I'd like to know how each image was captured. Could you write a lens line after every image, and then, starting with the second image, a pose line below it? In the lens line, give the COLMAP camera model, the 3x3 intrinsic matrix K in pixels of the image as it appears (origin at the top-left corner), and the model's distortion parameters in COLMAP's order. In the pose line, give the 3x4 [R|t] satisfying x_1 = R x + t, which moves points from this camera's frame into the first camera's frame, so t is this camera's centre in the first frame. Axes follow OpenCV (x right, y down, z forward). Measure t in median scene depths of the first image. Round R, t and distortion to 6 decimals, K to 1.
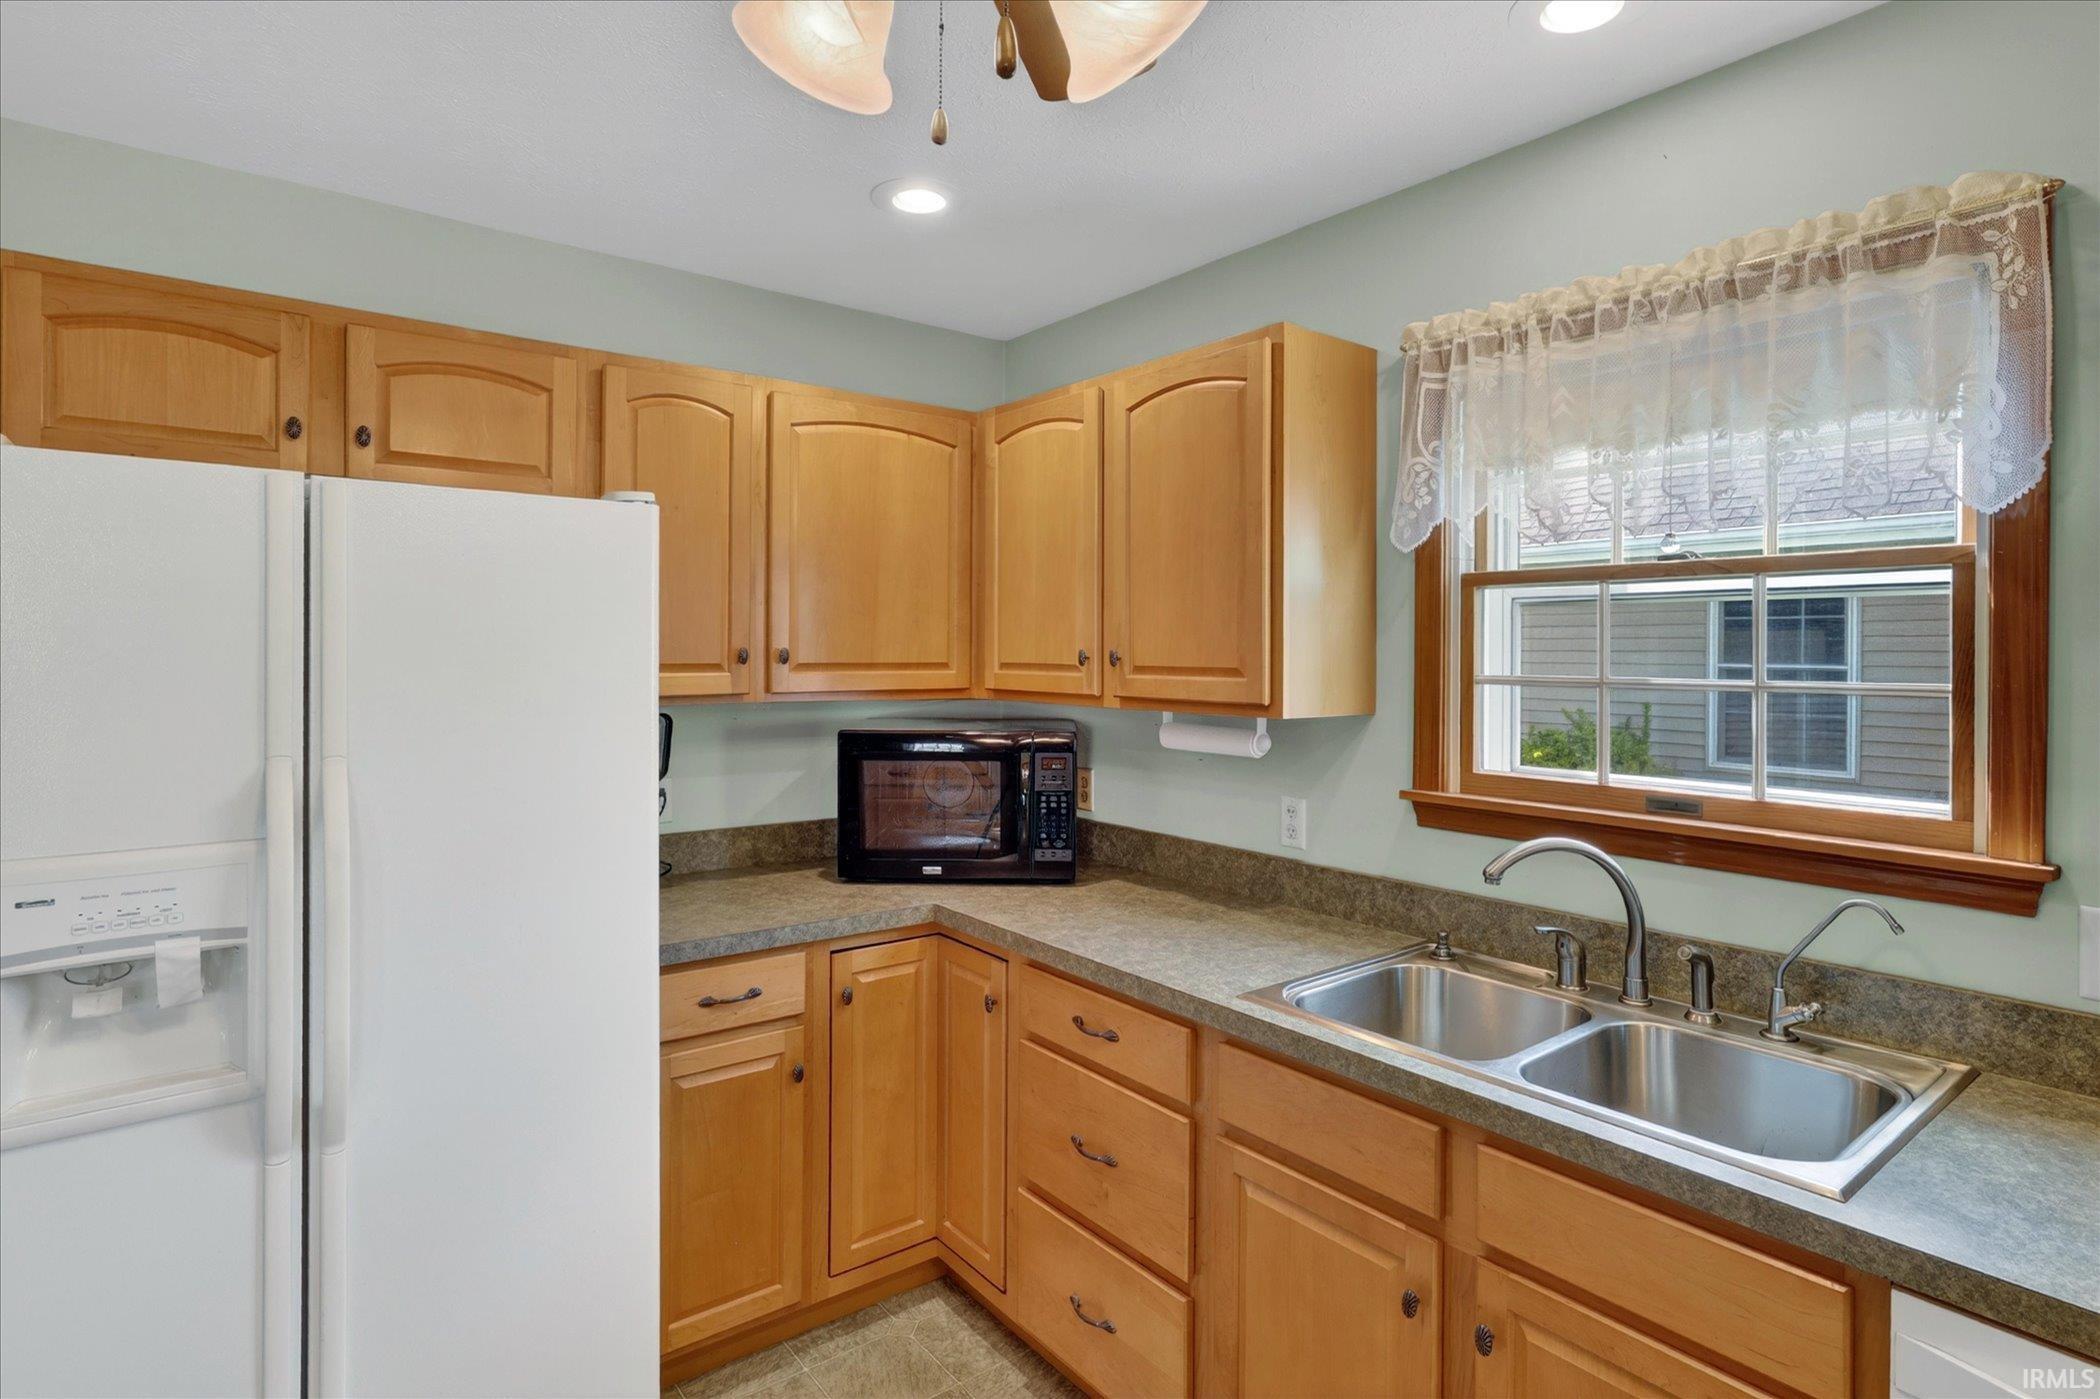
lens RADIAL K [[1068.0, 0, 1052.8], [0, 1068.0, 653.9], [0, 0, 1]] dist [0.000593, 0.001822]
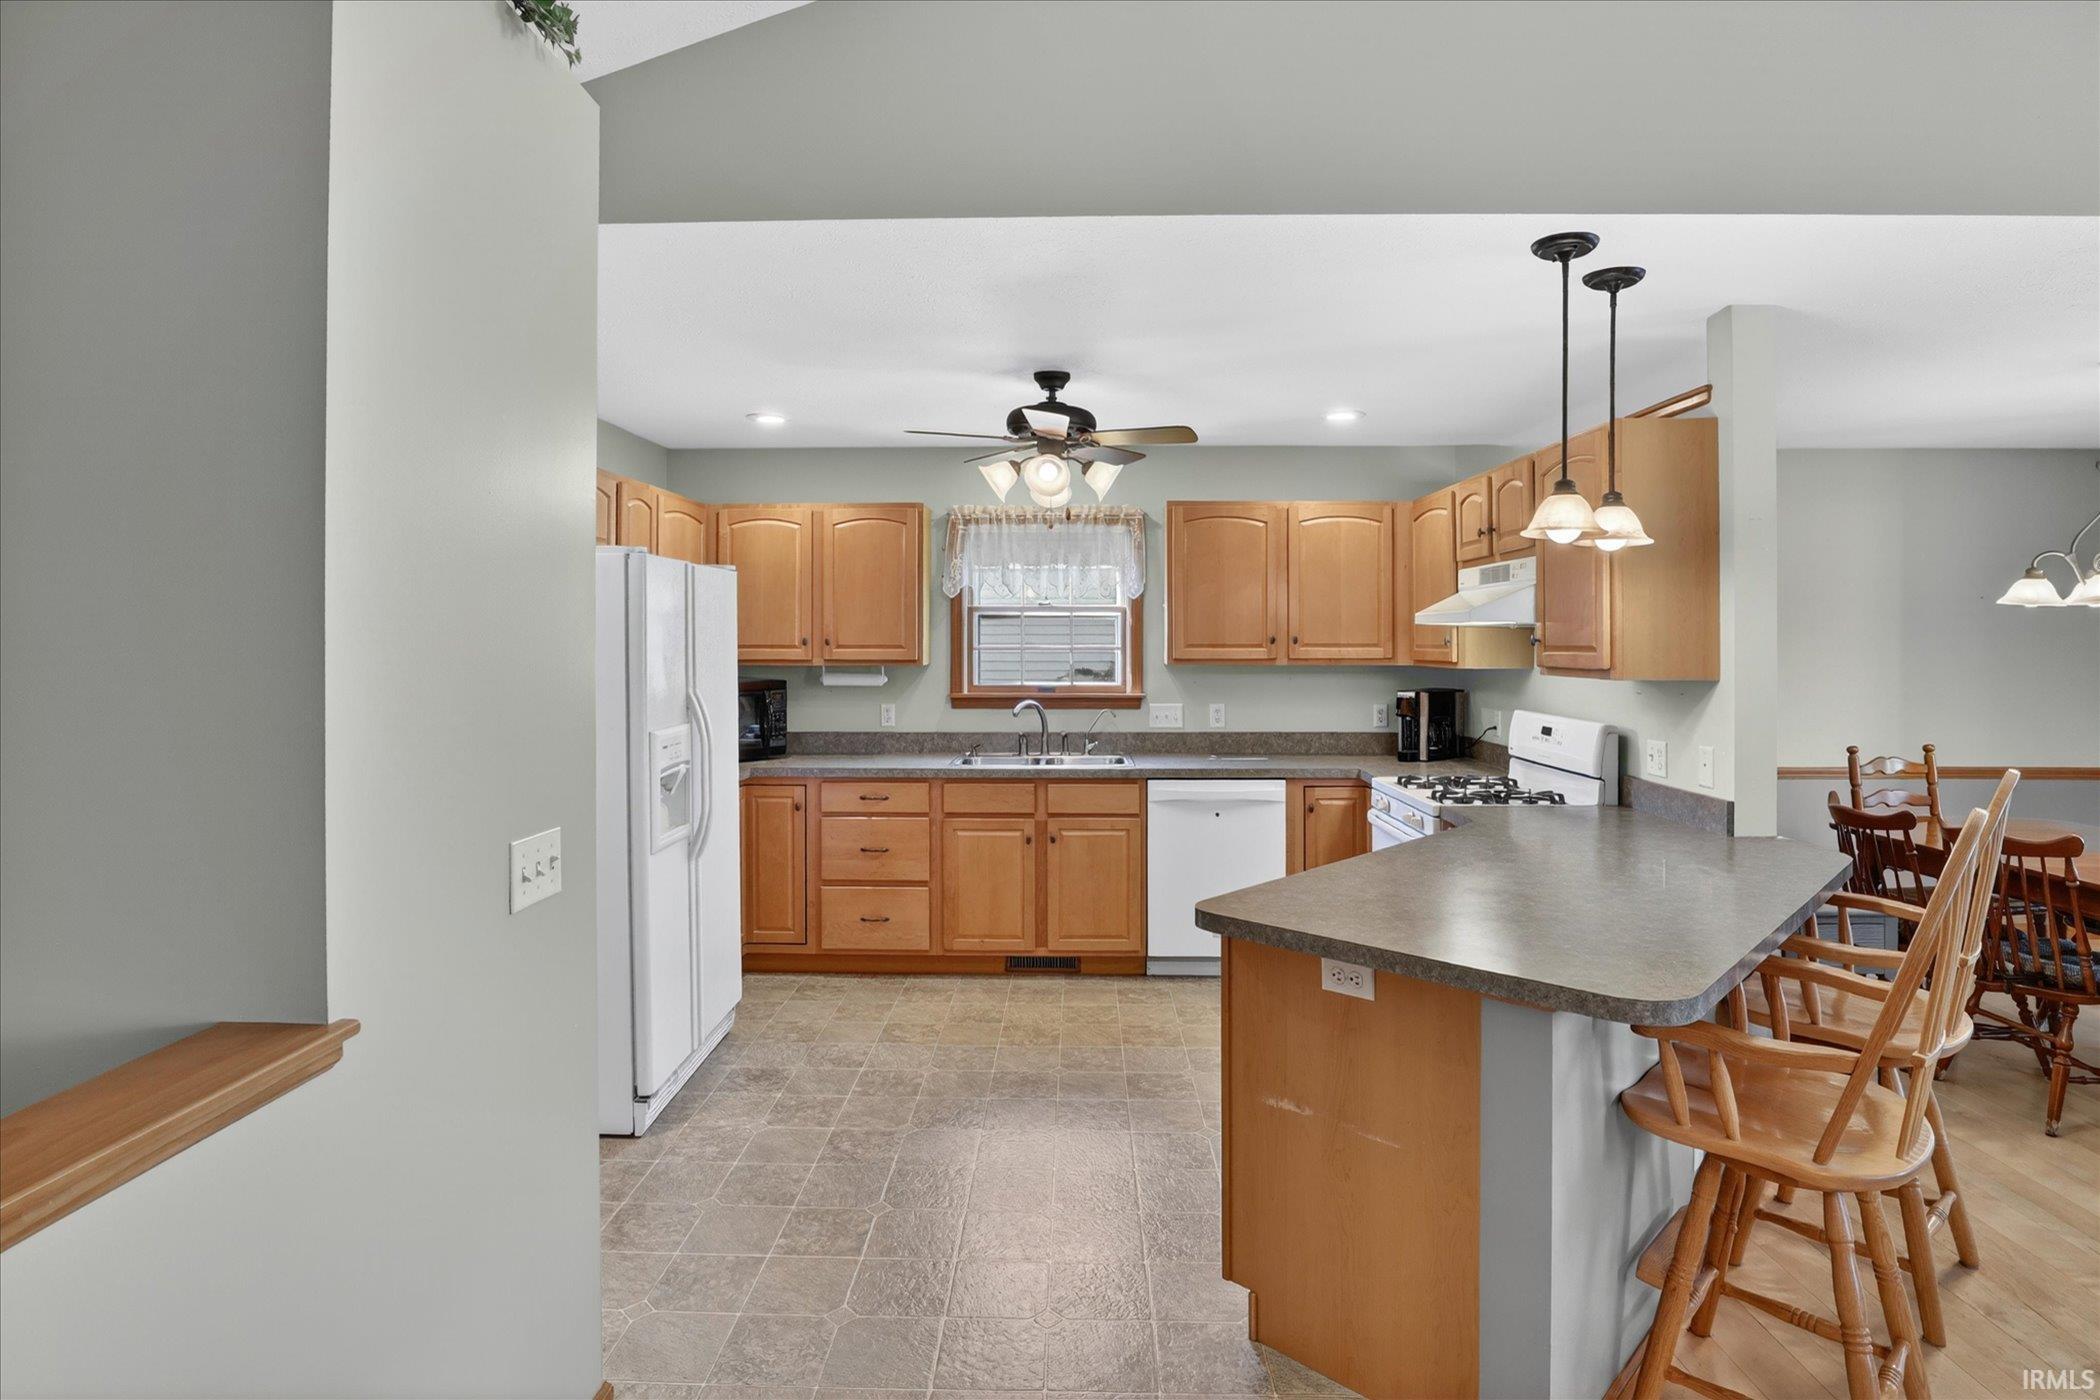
lens RADIAL K [[1073.1, 0, 1034.5], [0, 1073.1, 640.7], [0, 0, 1]] dist [-0.001433, 0.000572]
pose [[0.652657, -0.008565, 0.757605, -1.477887], [0.005538, 0.999963, 0.006534, -0.009728], [-0.757634, -0.000069, 0.652680, -0.791716]]
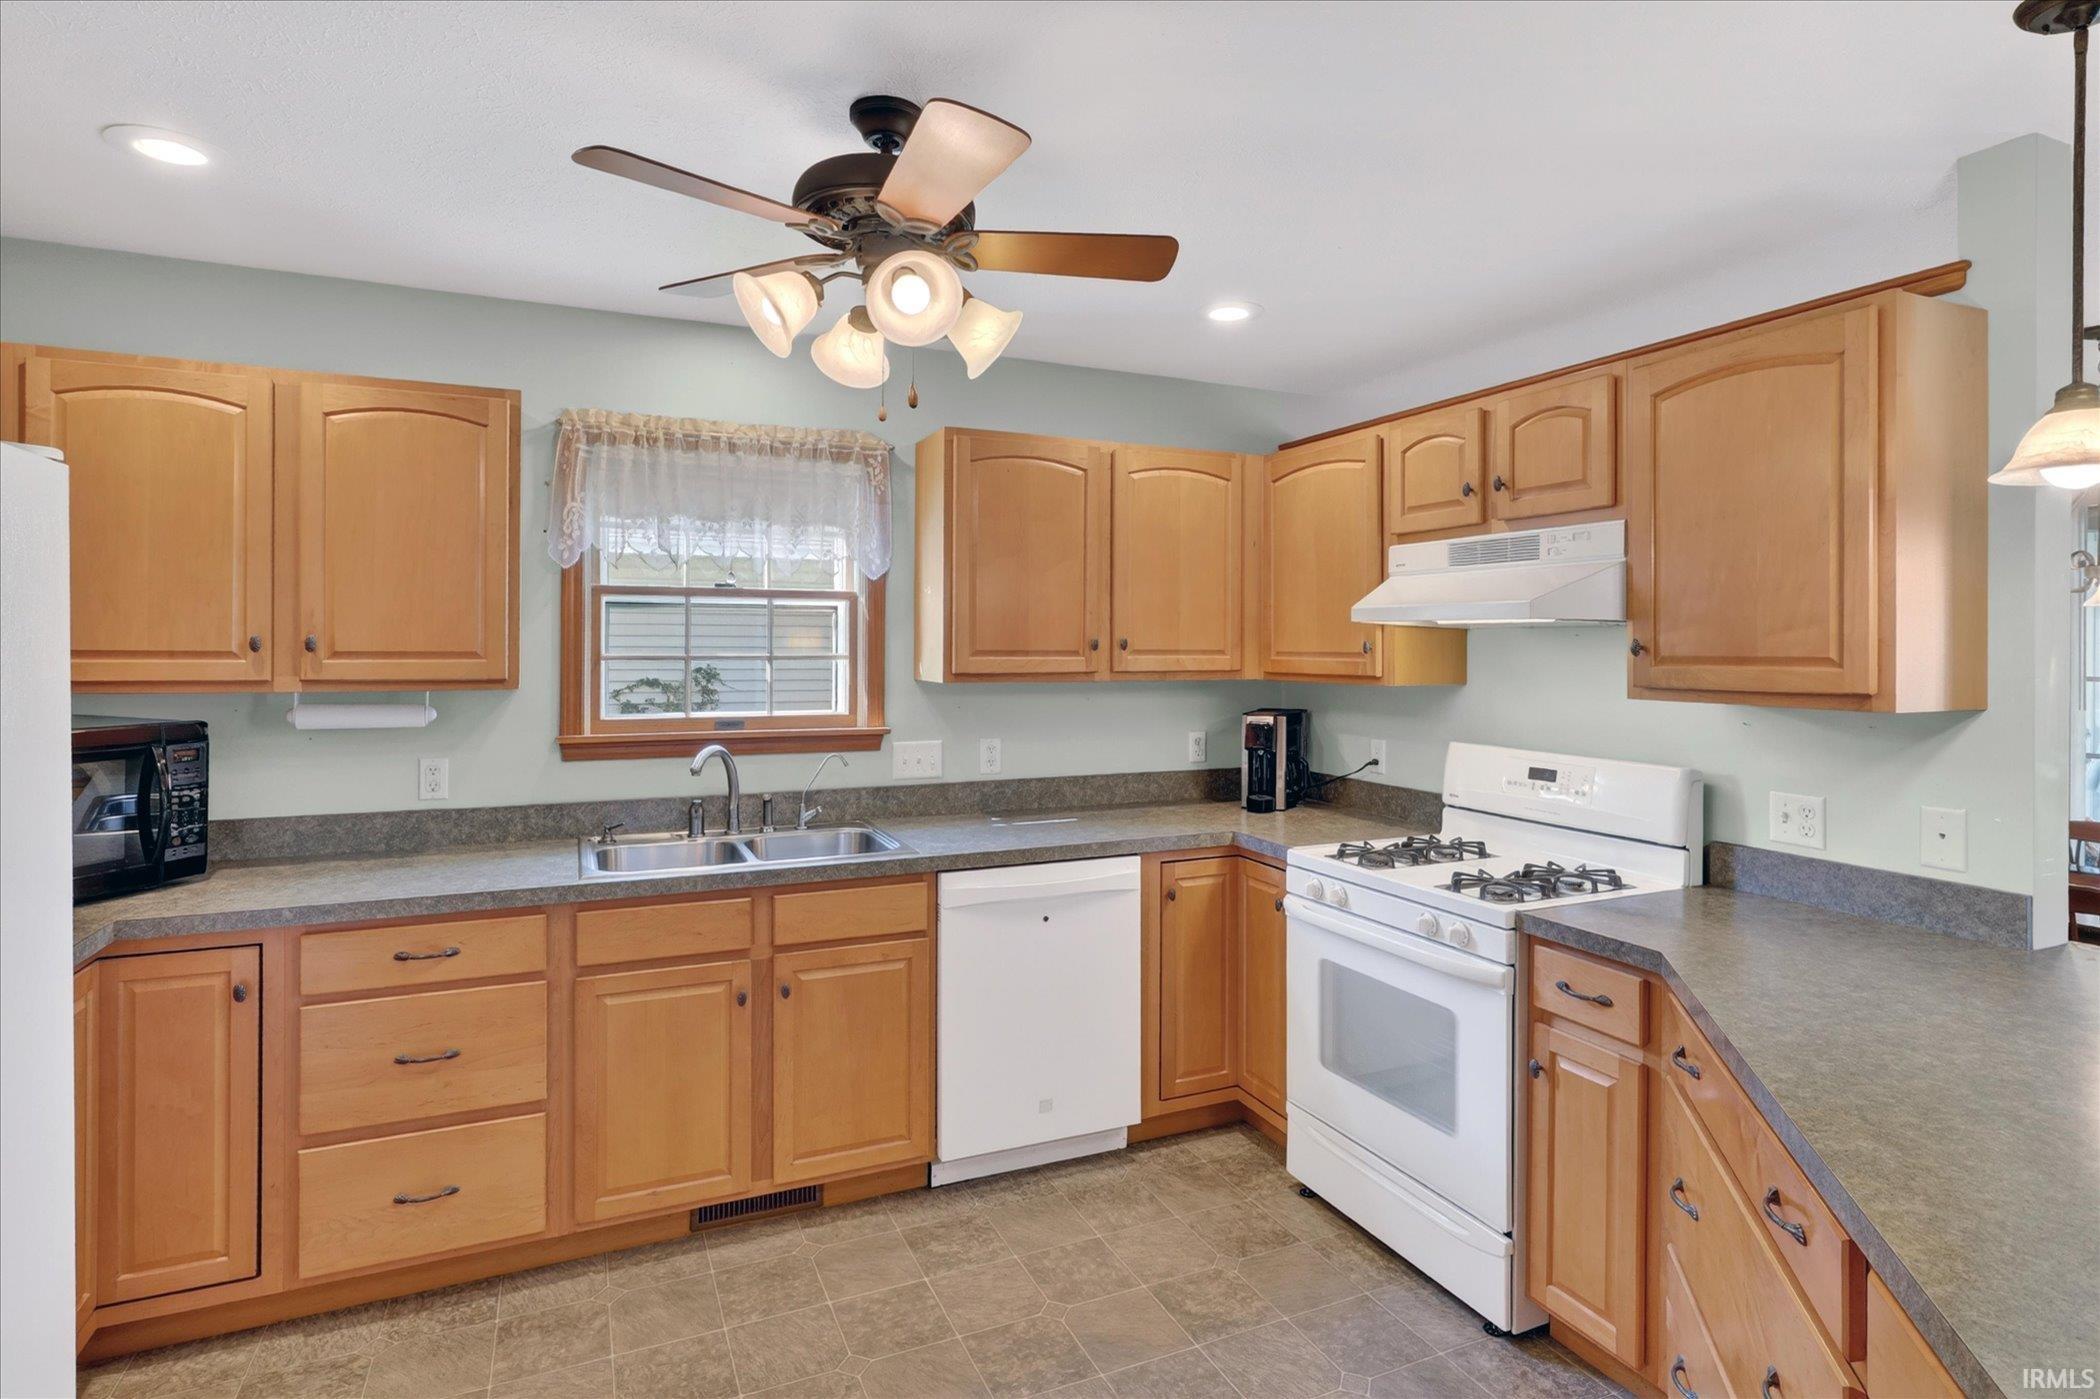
lens RADIAL K [[1073.1, 0, 1034.5], [0, 1073.1, 640.2], [0, 0, 1]] dist [-0.001433, 0.000572]
pose [[0.257862, -0.002762, 0.966178, -0.912125], [-0.001249, 0.999994, 0.003192, -0.004307], [-0.966181, -0.002030, 0.257857, 0.036255]]
